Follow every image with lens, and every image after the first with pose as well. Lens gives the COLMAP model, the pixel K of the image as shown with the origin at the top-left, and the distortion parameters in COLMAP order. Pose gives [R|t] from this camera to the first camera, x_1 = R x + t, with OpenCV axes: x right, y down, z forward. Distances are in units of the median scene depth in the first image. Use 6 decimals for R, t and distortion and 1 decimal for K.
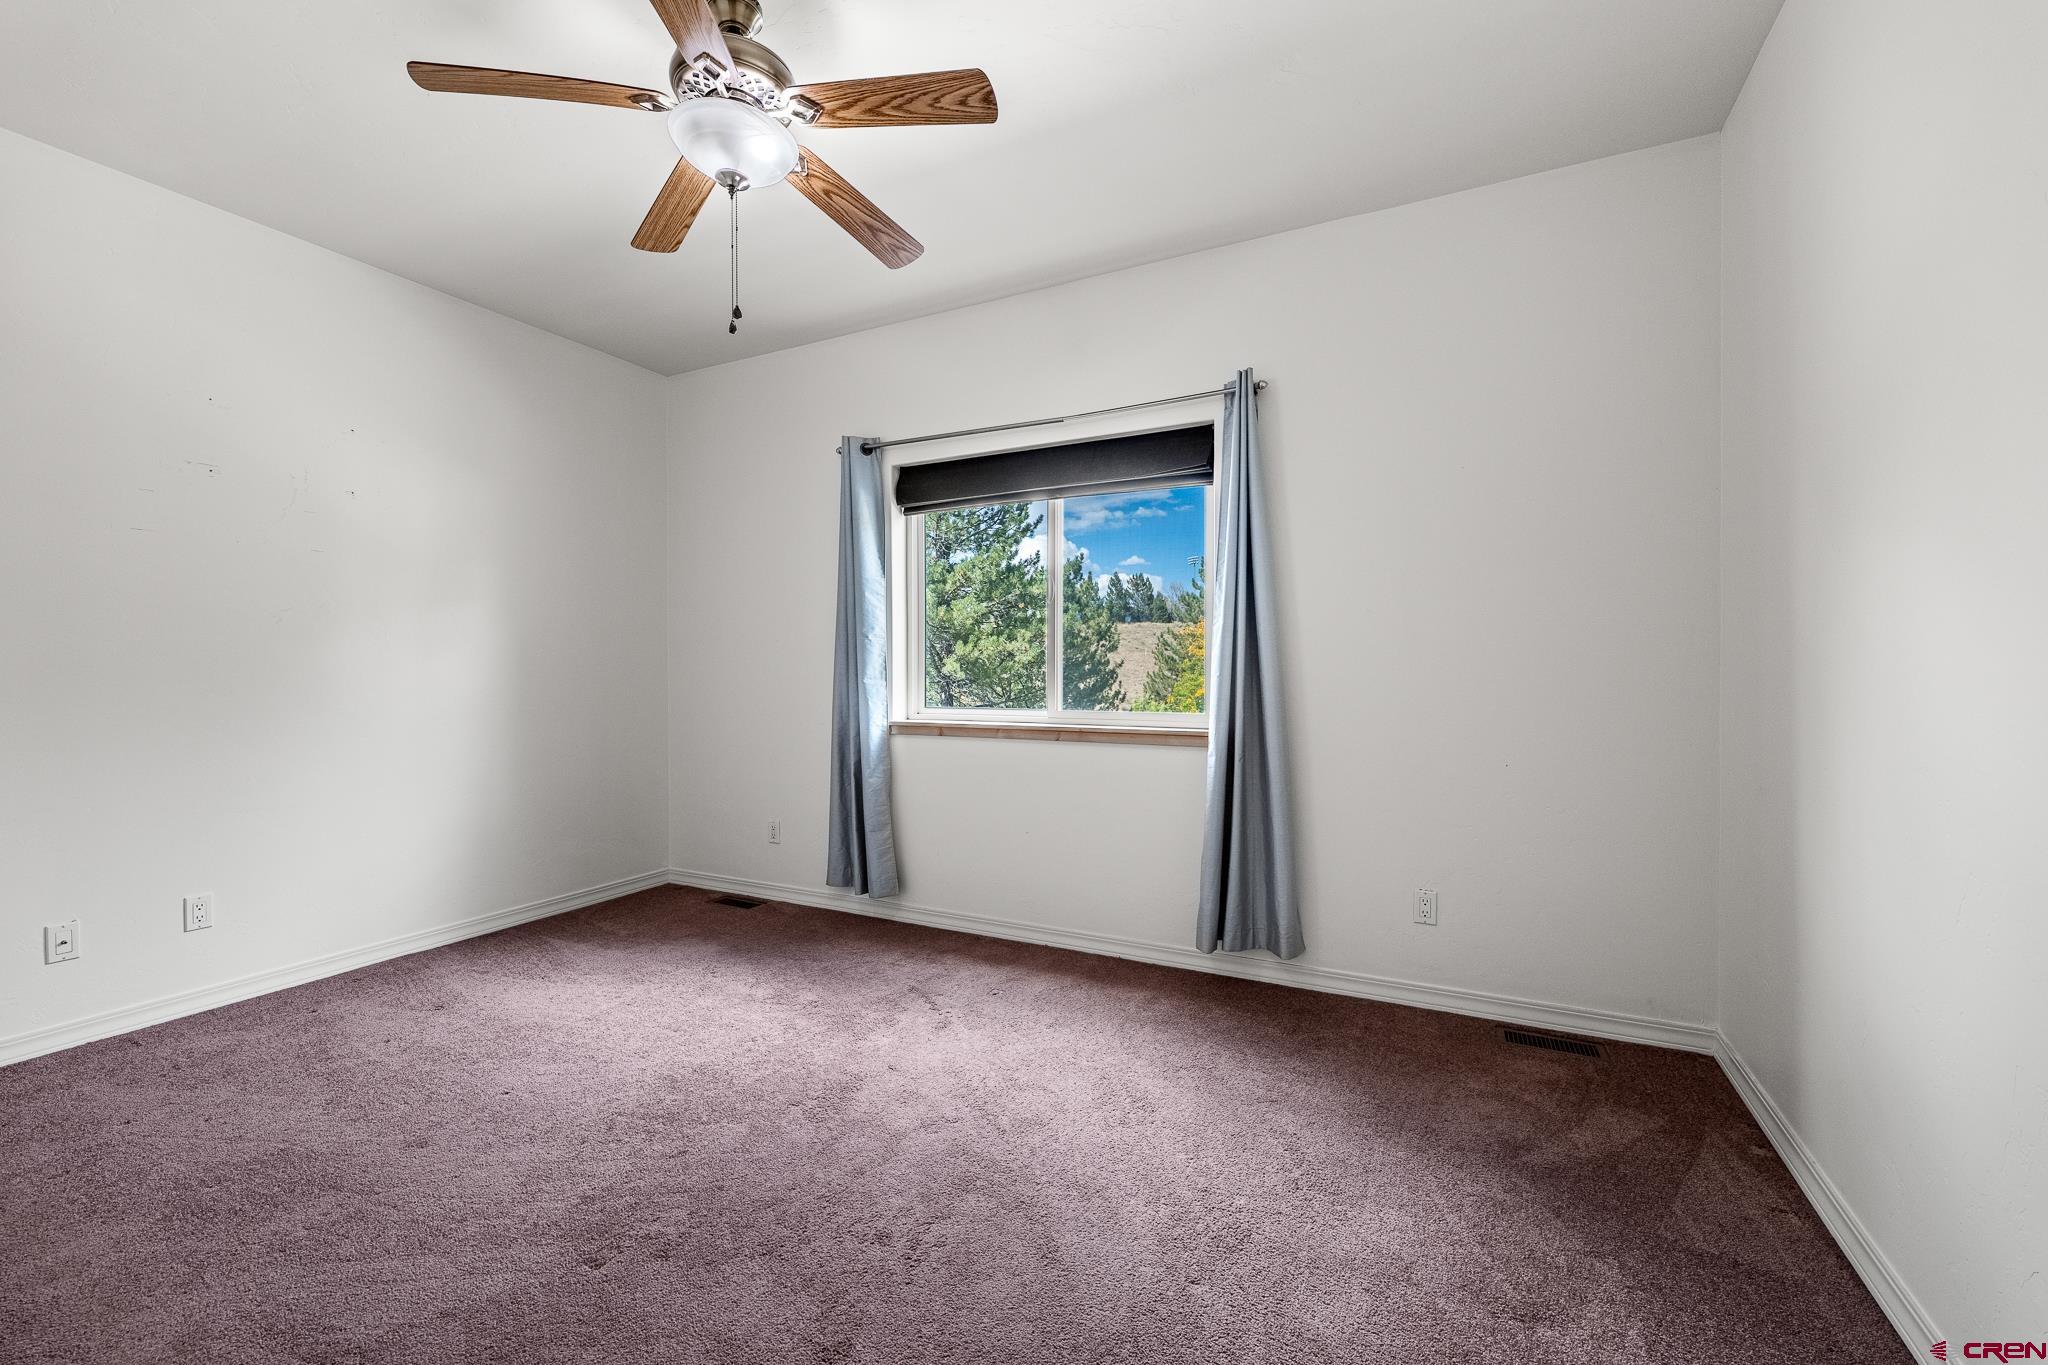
lens RADIAL K [[839.2, 0, 1017.7], [0, 839.2, 674.8], [0, 0, 1]] dist [-0.000418, -0.000071]
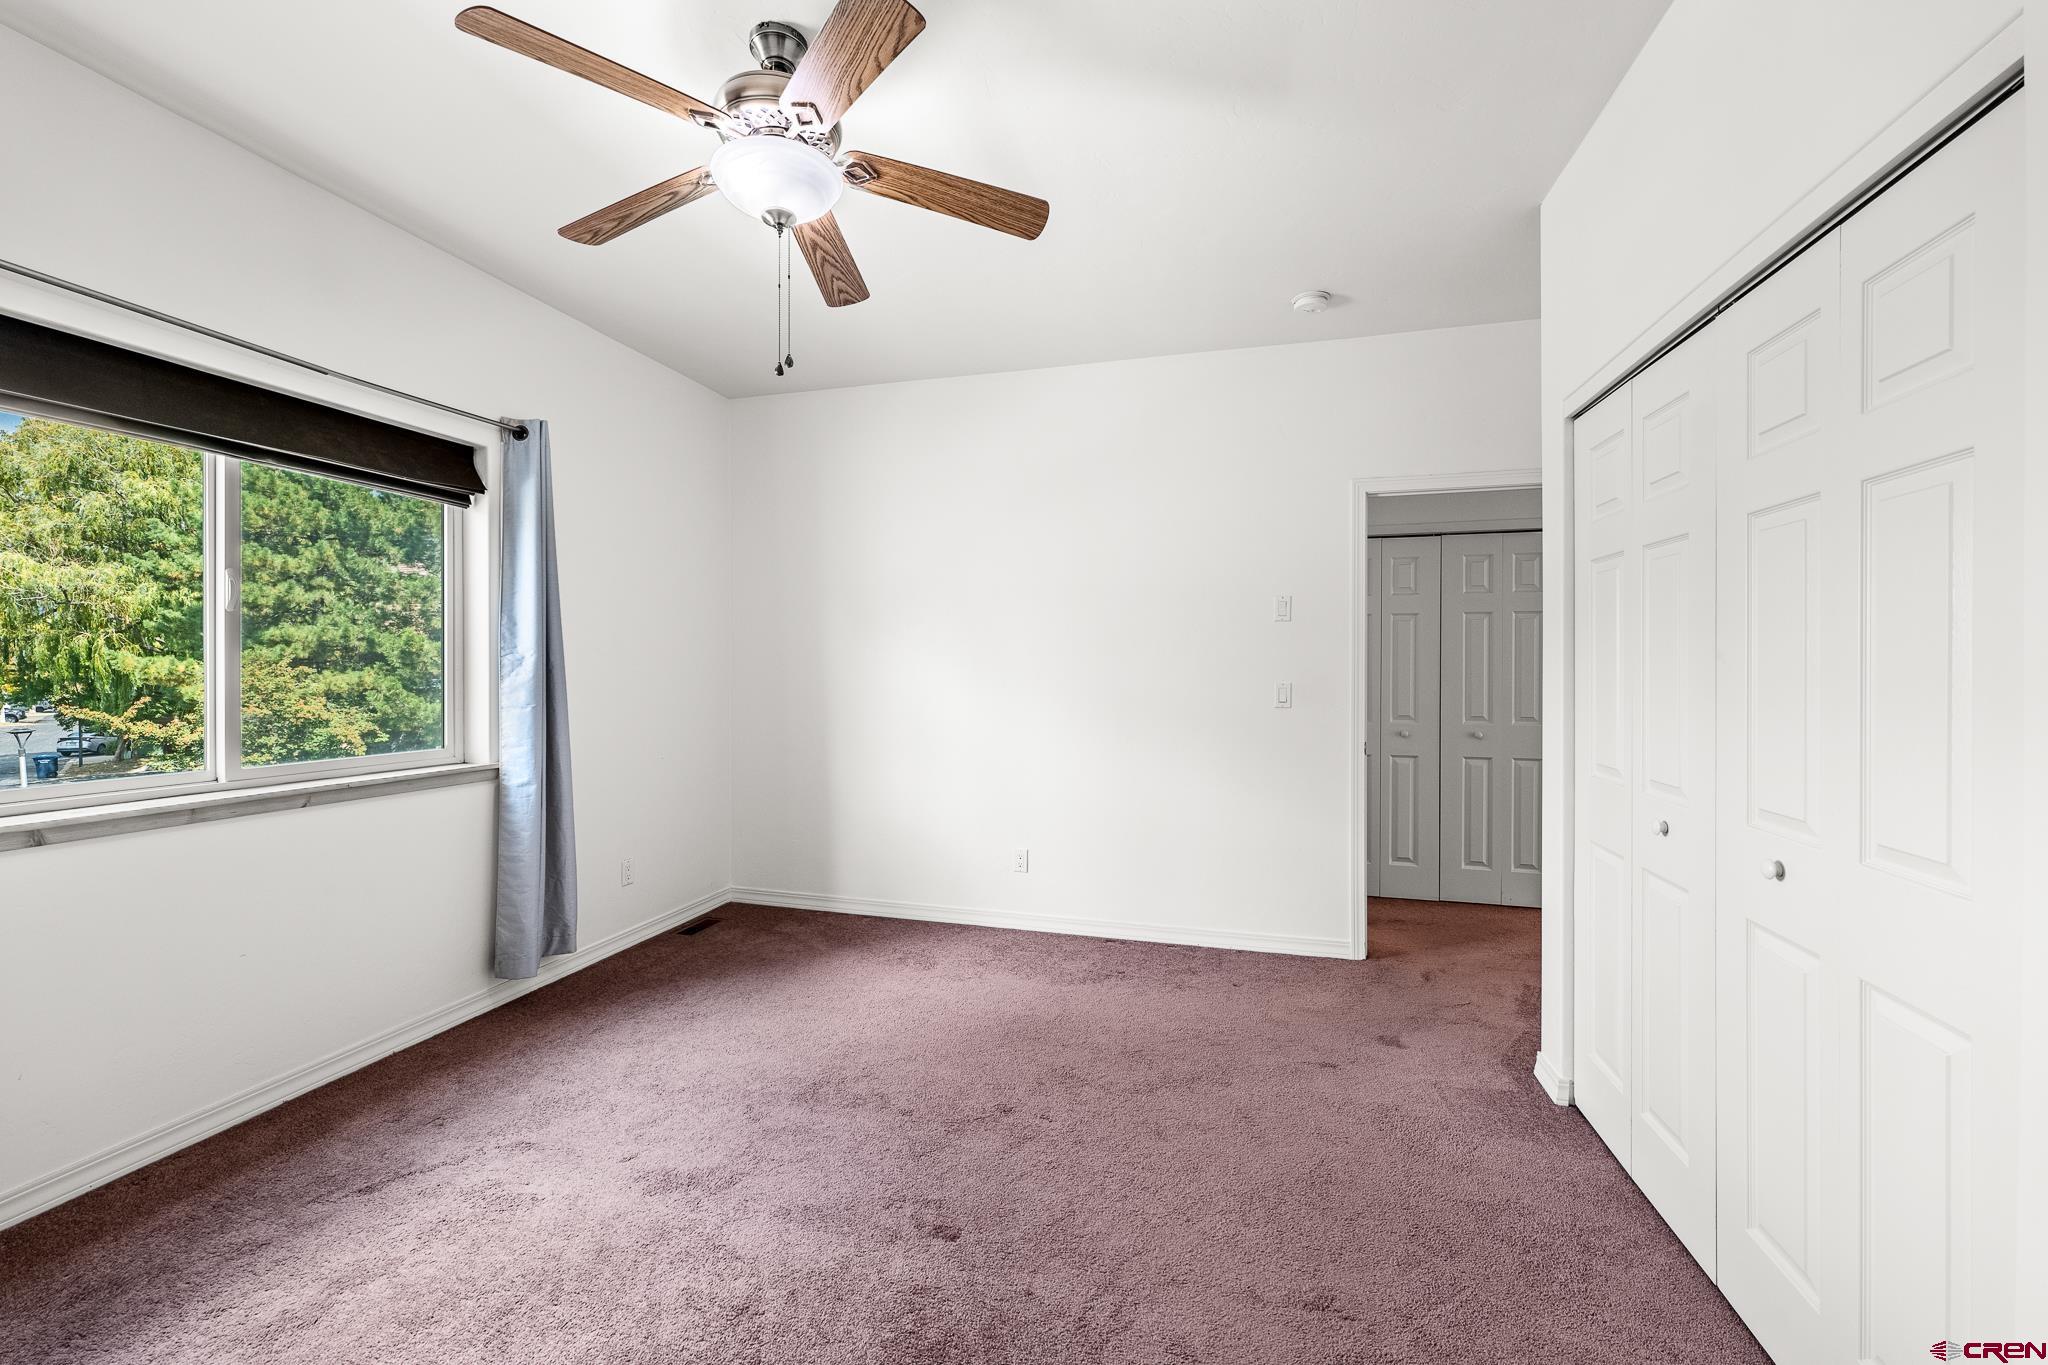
lens RADIAL K [[839.2, 0, 1032.2], [0, 839.2, 675.7], [0, 0, 1]] dist [-0.000418, -0.000071]
pose [[-0.227922, -0.007823, 0.973648, -0.817036], [0.002386, 0.999960, 0.008593, -0.041338], [-0.973676, 0.004281, -0.227894, 0.567730]]
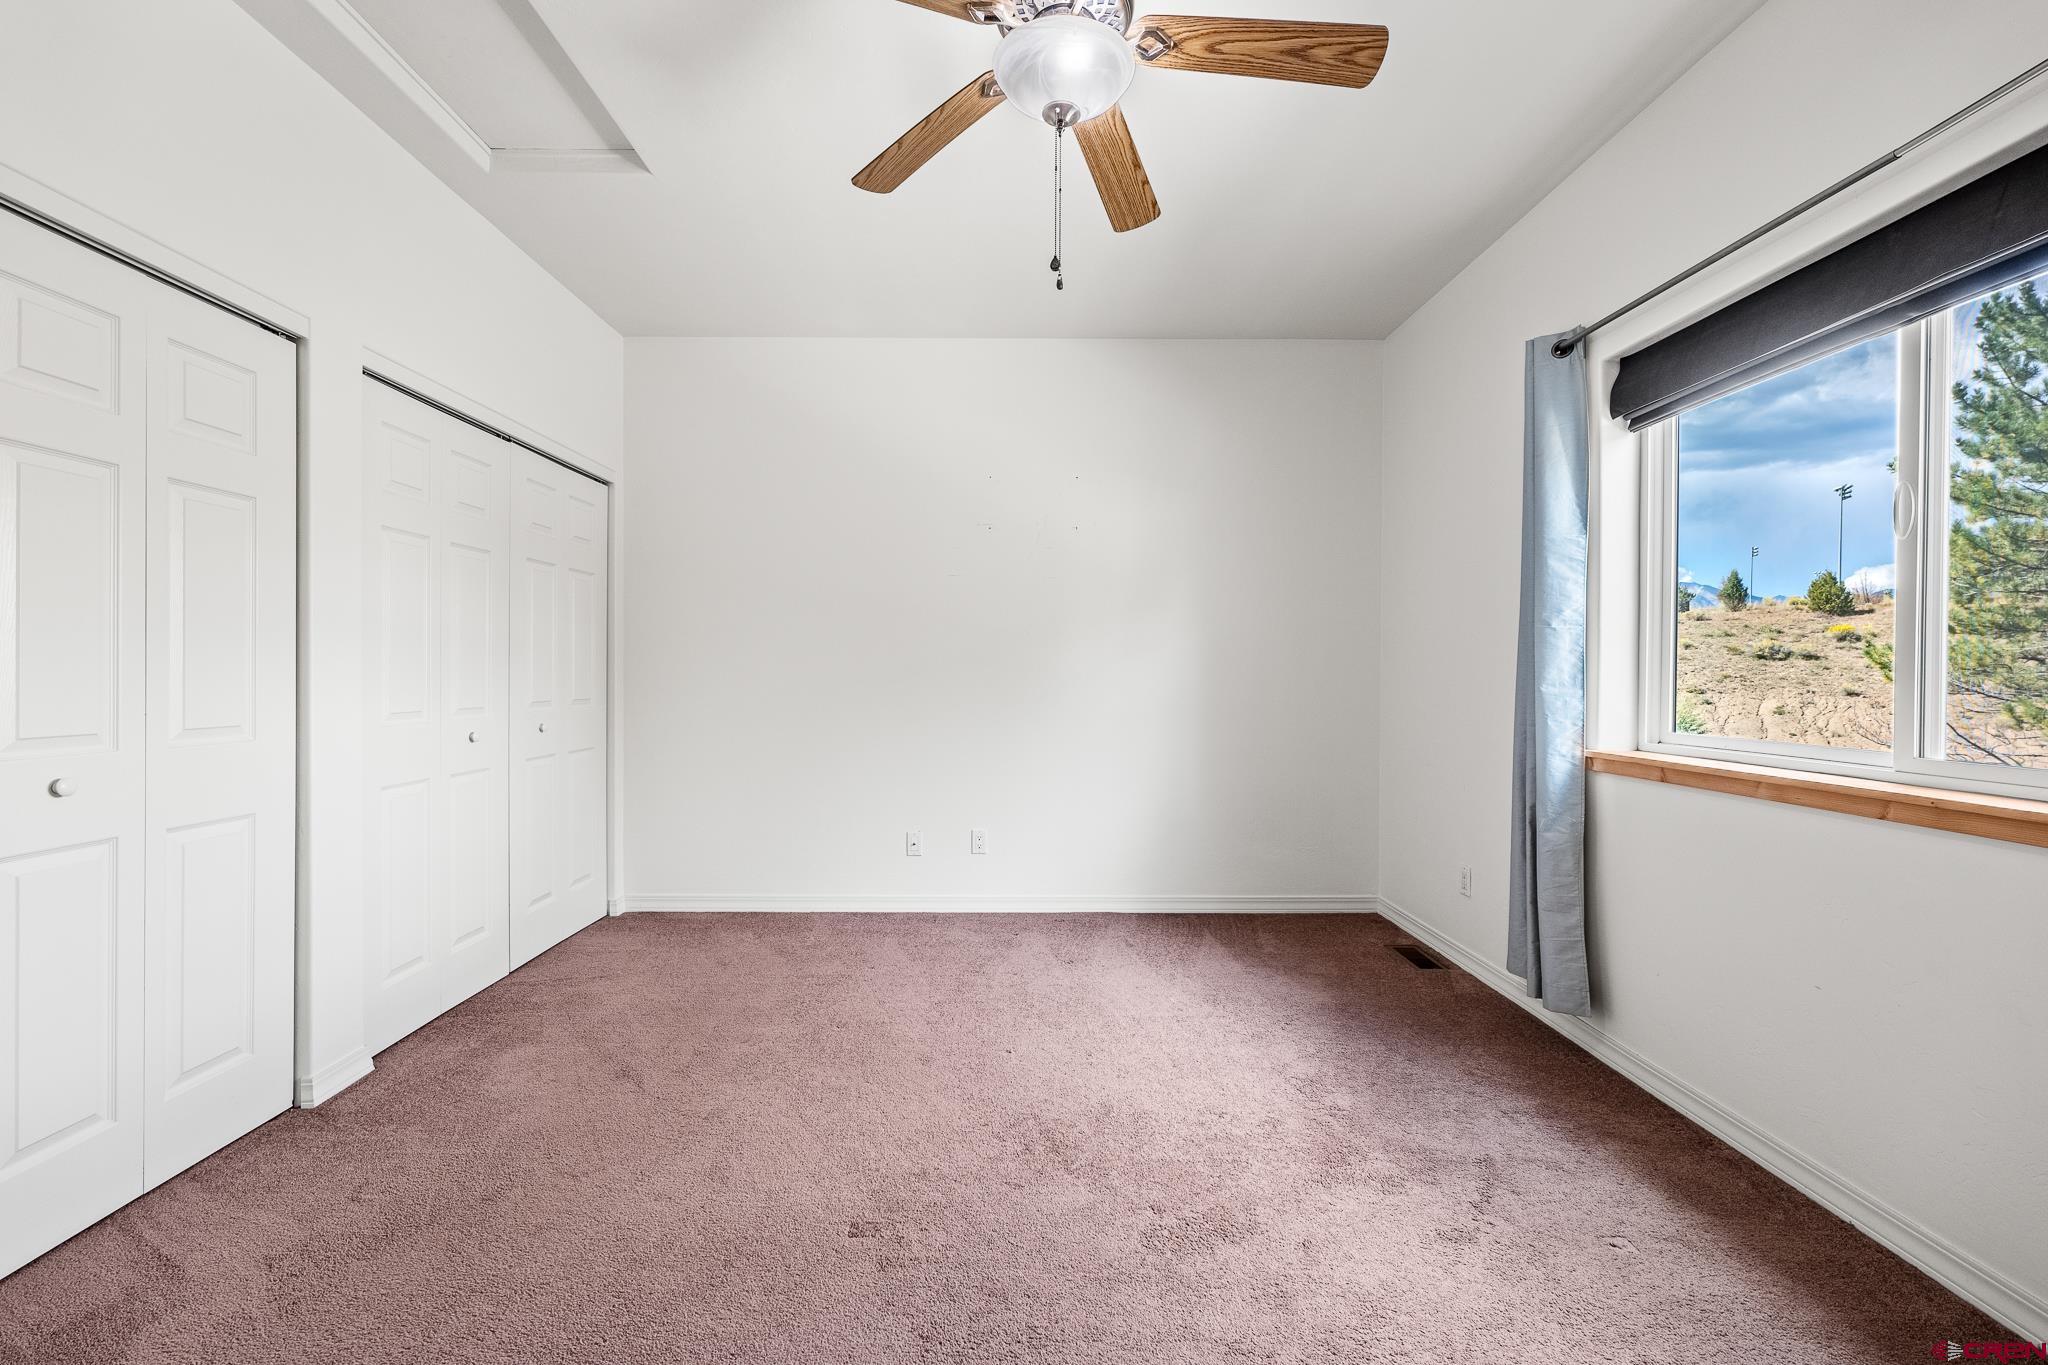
lens RADIAL K [[839.2, 0, 1018.1], [0, 839.2, 677.1], [0, 0, 1]] dist [-0.000418, -0.000071]
pose [[0.456016, 0.008340, -0.889932, 0.258073], [-0.007386, 0.999957, 0.005586, -0.003152], [0.889941, 0.004026, 0.456058, 0.339429]]
